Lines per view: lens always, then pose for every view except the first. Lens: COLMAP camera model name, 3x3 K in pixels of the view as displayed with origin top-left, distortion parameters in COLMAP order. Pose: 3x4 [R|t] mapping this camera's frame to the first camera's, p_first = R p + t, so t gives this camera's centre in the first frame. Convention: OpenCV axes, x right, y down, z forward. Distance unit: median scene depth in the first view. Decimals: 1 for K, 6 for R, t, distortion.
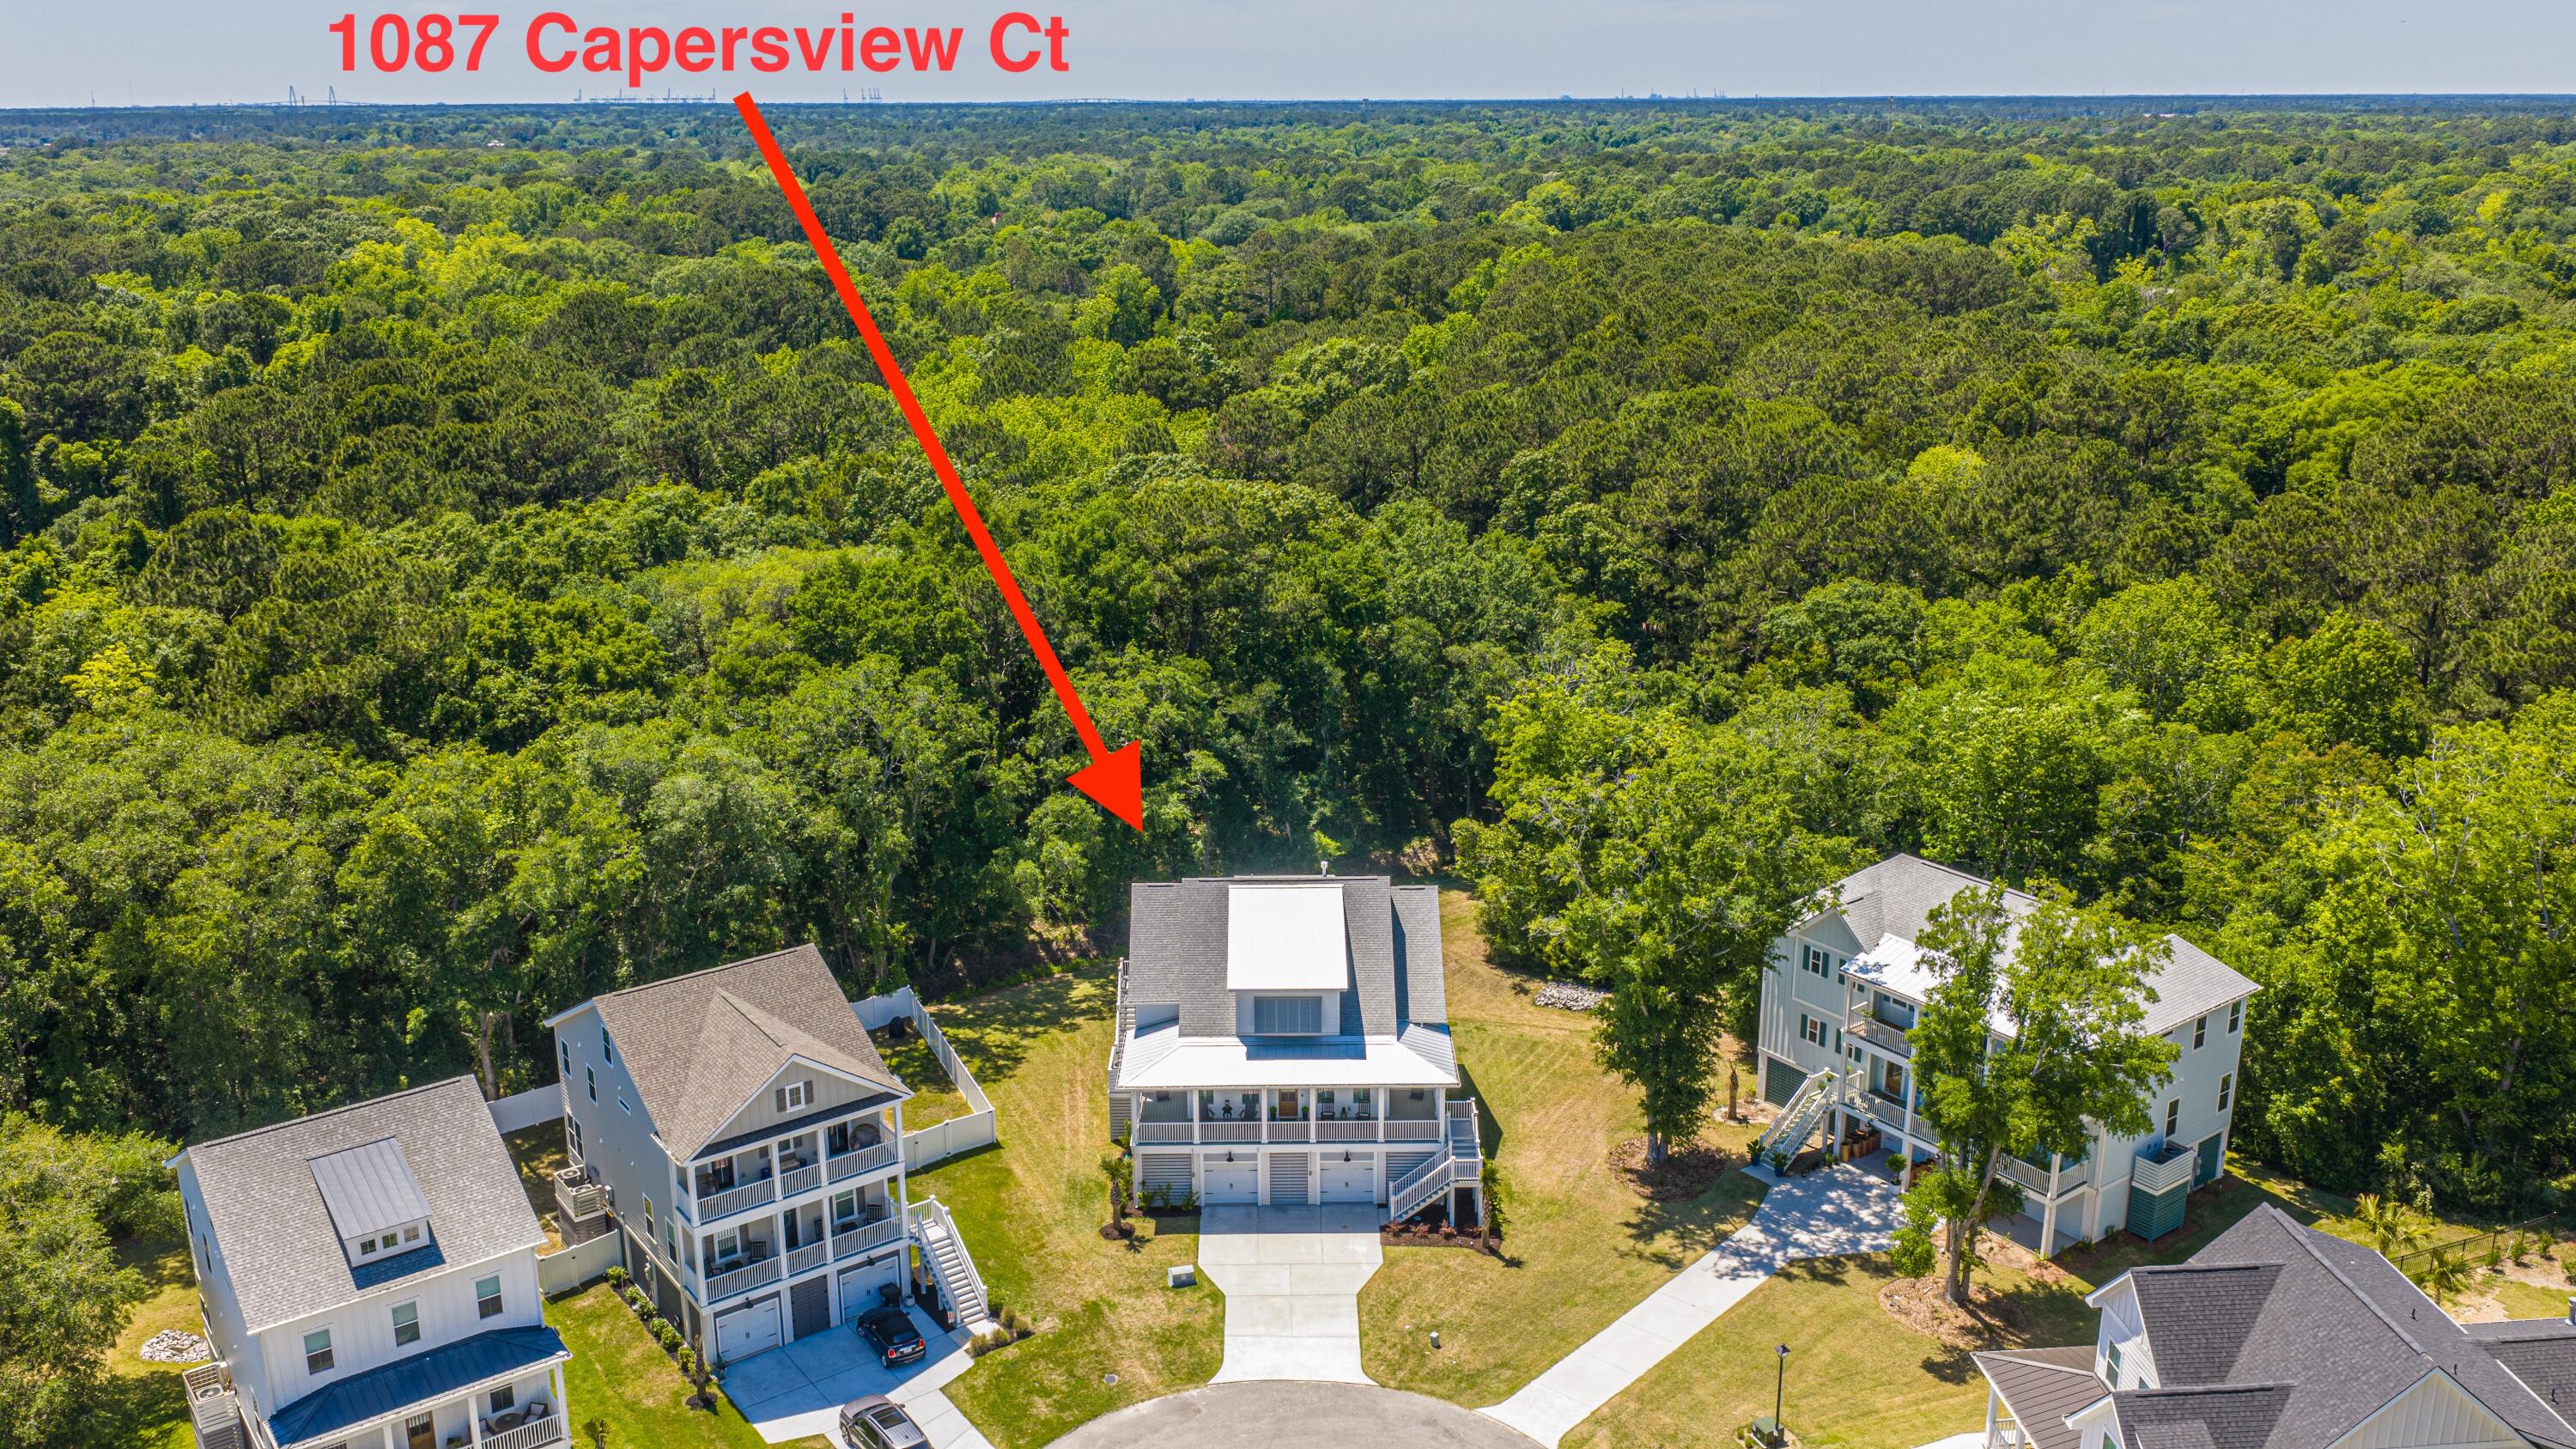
lens RADIAL K [[2116.8, 0, 1288.0], [0, 2116.8, 724.5], [0, 0, 1]] dist [-0.003653, -0.007623]
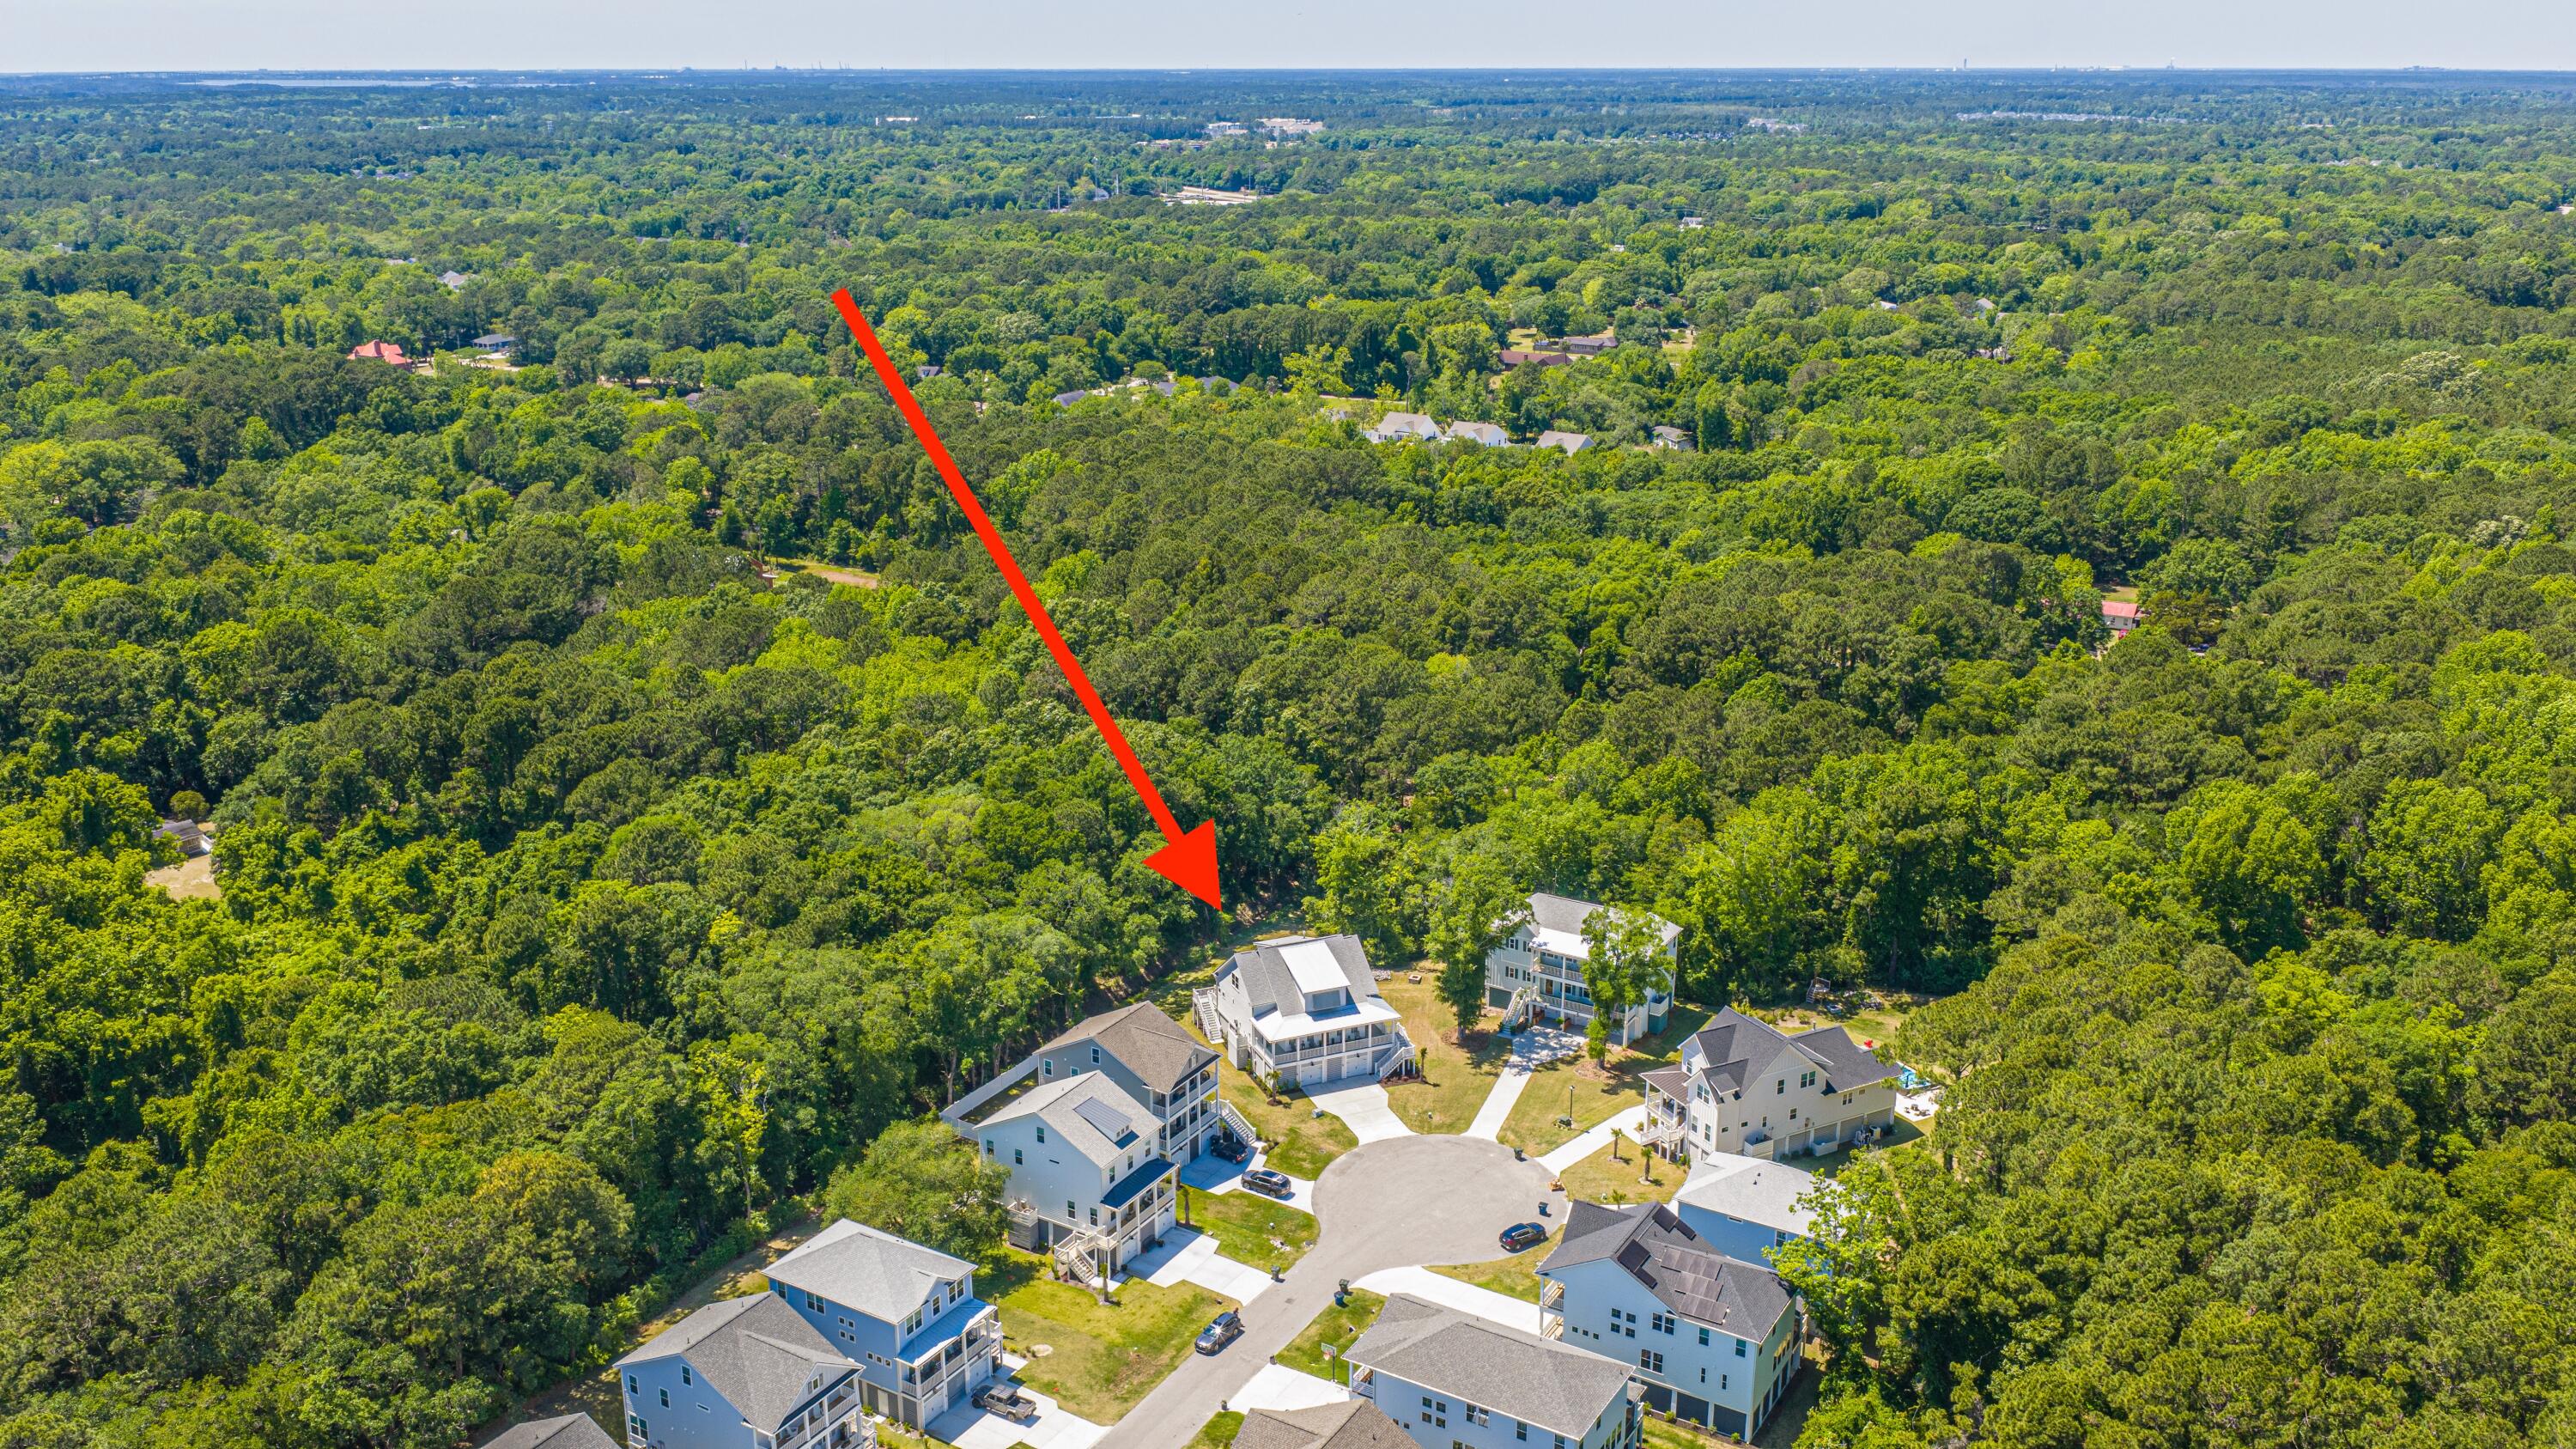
lens RADIAL K [[2123.6, 0, 1288.0], [0, 2123.6, 724.5], [0, 0, 1]] dist [0.036721, -0.078671]
pose [[0.923332, -0.108164, 0.368454, -0.872869], [0.102923, 0.994111, 0.033914, -0.249934], [-0.369952, 0.006609, 0.929027, -1.170660]]
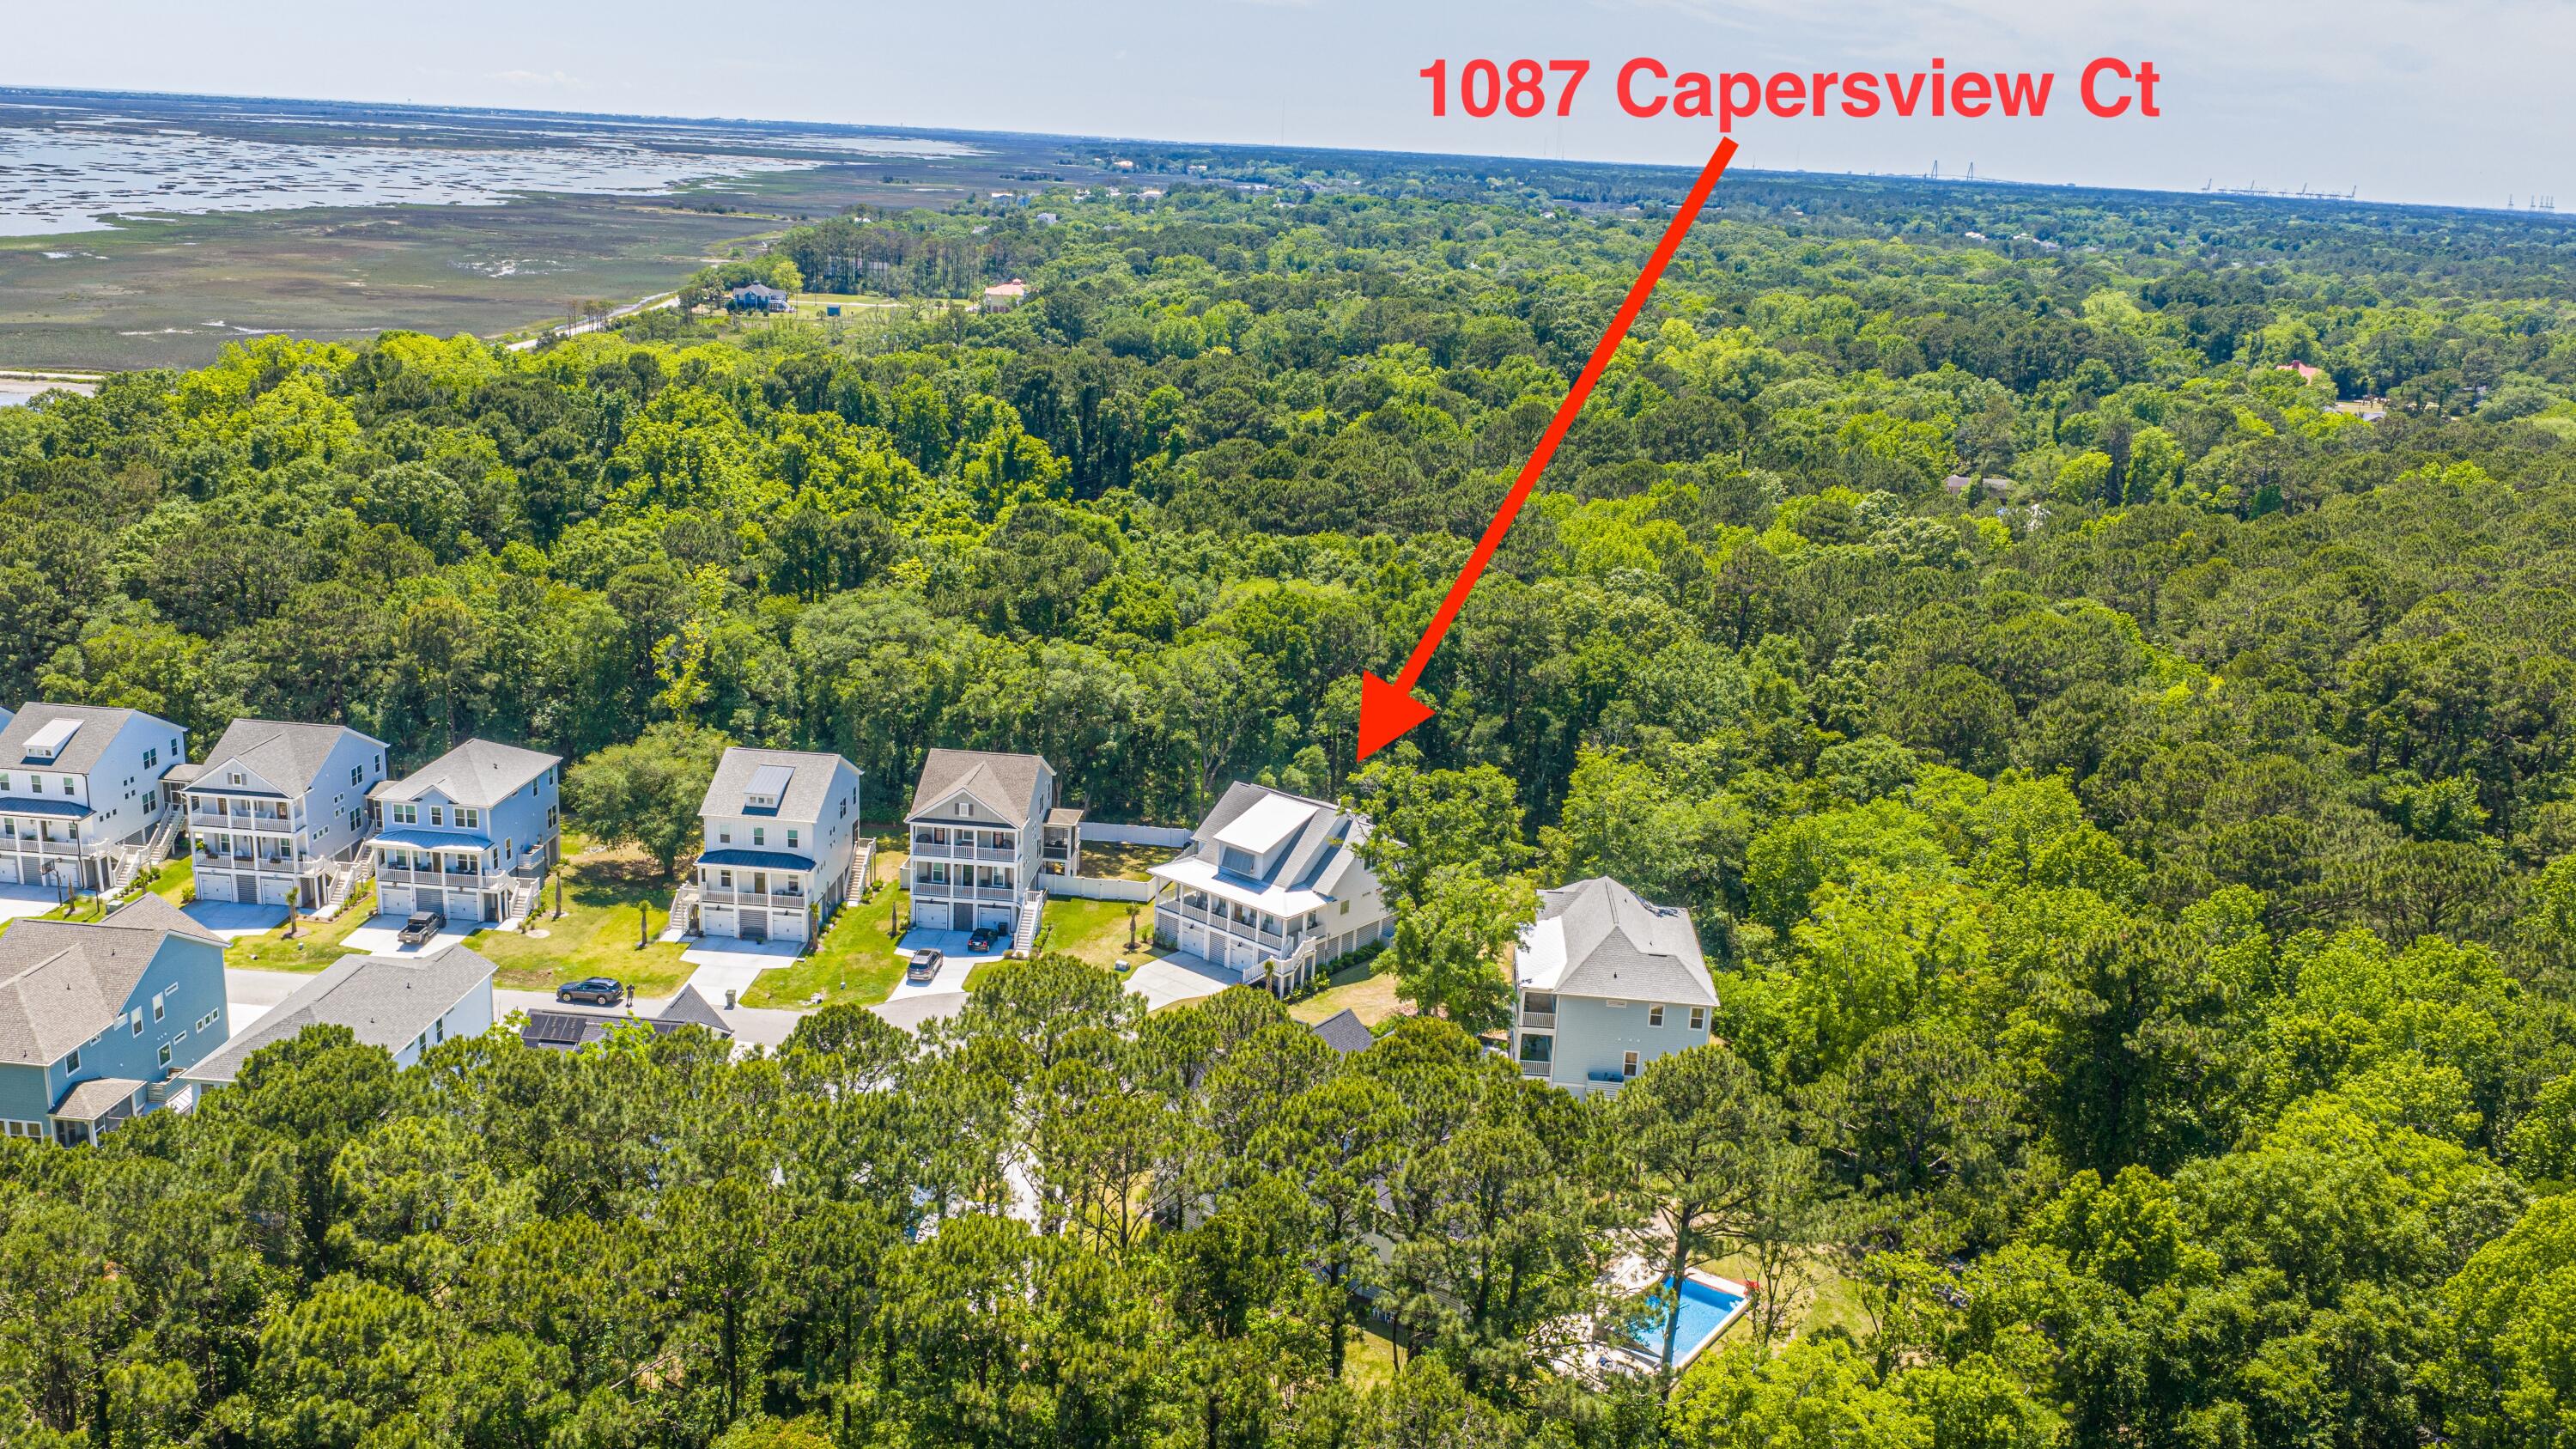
lens RADIAL K [[2123.6, 0, 1288.0], [0, 2123.6, 724.5], [0, 0, 1]] dist [0.036721, -0.078671]
pose [[0.751707, 0.211356, -0.624712, 1.132425], [-0.233367, 0.971214, 0.047780, -0.070074], [0.616828, 0.109871, 0.779392, -0.389149]]
